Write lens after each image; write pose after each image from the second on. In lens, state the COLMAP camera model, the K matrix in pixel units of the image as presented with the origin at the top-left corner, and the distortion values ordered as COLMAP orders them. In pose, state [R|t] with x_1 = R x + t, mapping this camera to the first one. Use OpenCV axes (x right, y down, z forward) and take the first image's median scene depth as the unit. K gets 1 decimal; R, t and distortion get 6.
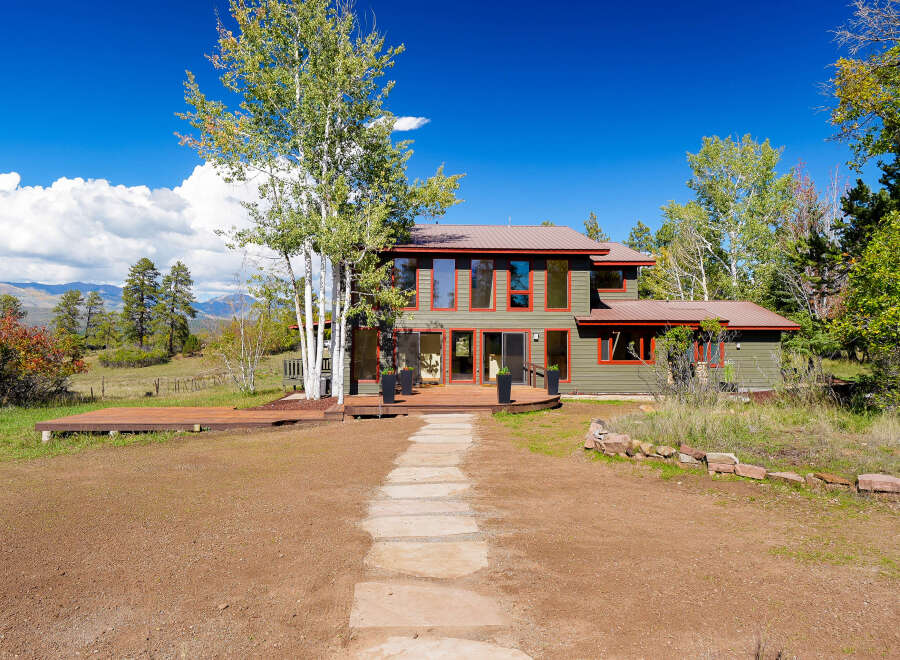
lens RADIAL K [[594.9, 0, 450.4], [0, 594.9, 322.1], [0, 0, 1]] dist [-0.000477, 0.003011]
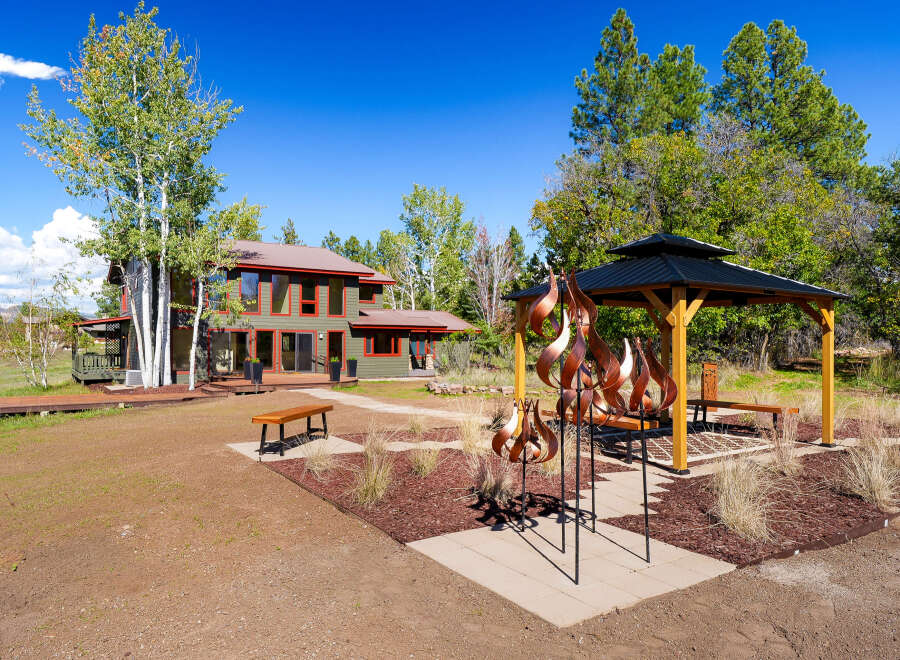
lens RADIAL K [[594.9, 0, 449.9], [0, 594.9, 333.9], [0, 0, 1]] dist [-0.000477, 0.003011]
pose [[0.857255, 0.011204, 0.514770, -0.286198], [-0.022564, 0.999620, 0.015819, -0.007475], [-0.514398, -0.025176, 0.857182, -0.272142]]
